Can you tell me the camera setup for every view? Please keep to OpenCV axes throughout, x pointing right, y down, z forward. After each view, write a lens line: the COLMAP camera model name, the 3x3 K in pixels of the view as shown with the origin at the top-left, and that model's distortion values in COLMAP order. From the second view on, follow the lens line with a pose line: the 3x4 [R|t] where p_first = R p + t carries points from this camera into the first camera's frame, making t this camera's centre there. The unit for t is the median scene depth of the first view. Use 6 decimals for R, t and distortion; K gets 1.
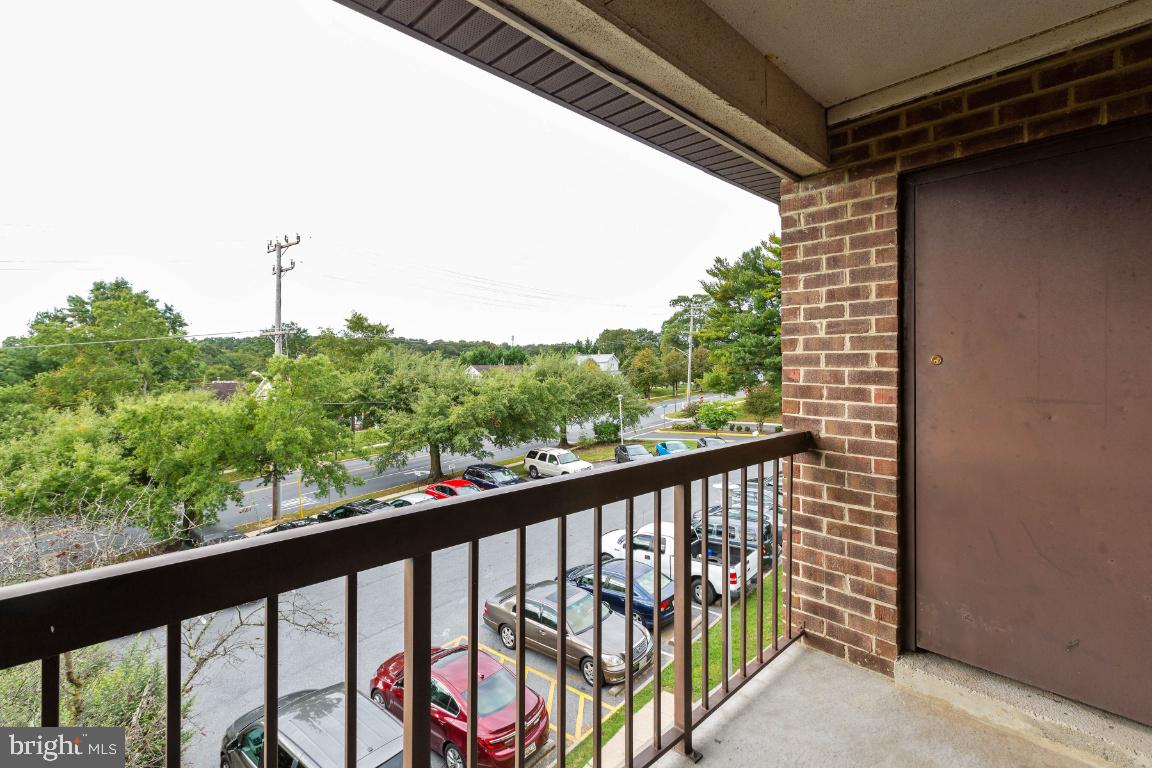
lens RADIAL K [[516.5, 0, 580.5], [0, 516.5, 361.6], [0, 0, 1]] dist [-0.000237, 0.000084]
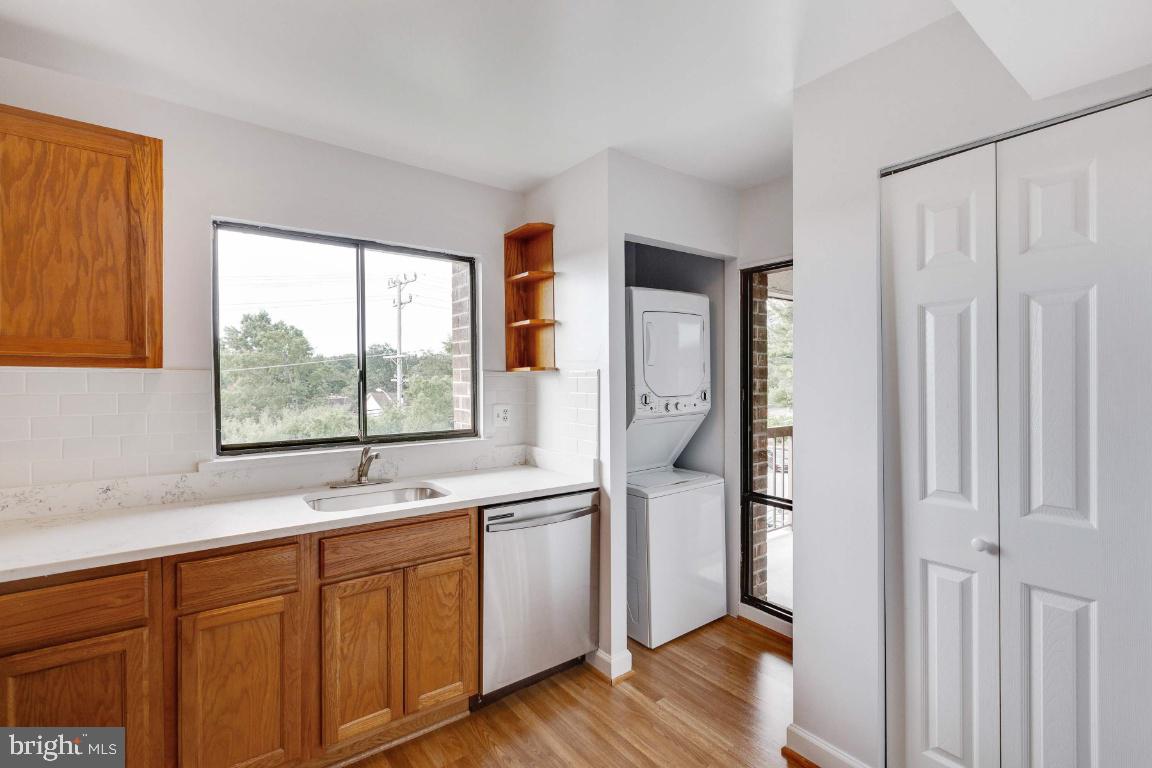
lens RADIAL K [[529.9, 0, 557.1], [0, 529.9, 382.4], [0, 0, 1]] dist [0.000200, 0.000029]
pose [[0.990950, -0.004621, -0.134154, -0.070797], [0.006341, 0.999903, 0.012399, -0.009223], [0.134083, -0.013138, 0.990883, -0.184590]]
